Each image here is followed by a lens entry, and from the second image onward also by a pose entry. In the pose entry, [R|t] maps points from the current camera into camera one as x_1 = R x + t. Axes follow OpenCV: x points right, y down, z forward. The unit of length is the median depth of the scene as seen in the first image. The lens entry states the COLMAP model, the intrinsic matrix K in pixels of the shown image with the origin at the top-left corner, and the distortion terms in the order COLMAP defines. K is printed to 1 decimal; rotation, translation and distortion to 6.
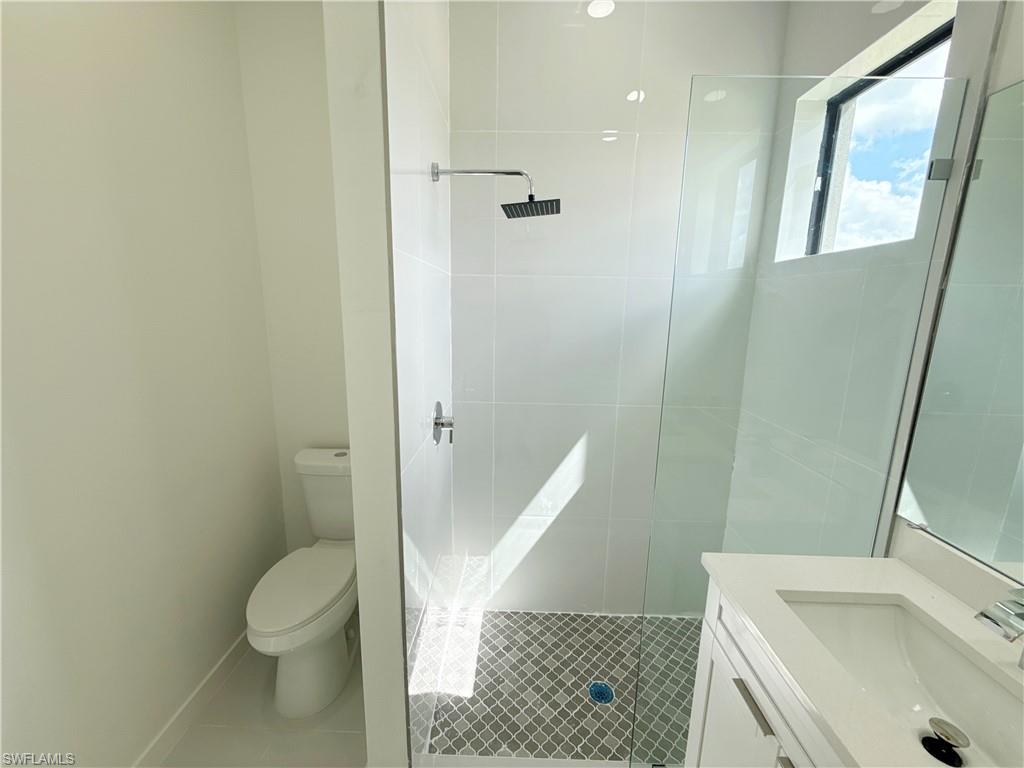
lens RADIAL K [[405.5, 0, 512.6], [0, 405.5, 379.4], [0, 0, 1]] dist [-0.004857, 0.000010]
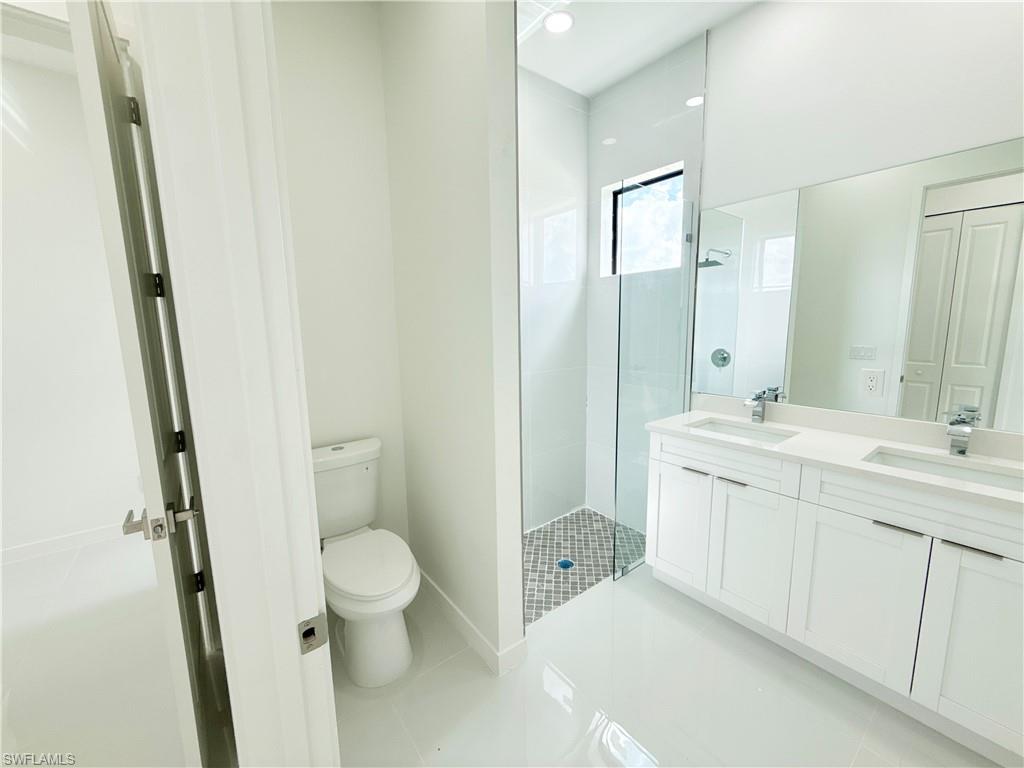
lens RADIAL K [[405.5, 0, 513.5], [0, 405.5, 380.0], [0, 0, 1]] dist [-0.004857, 0.000010]
pose [[0.771498, -0.117234, 0.625338, -0.834840], [0.142450, 0.989753, 0.009808, 0.082326], [-0.620080, 0.081512, 0.780292, -0.088185]]
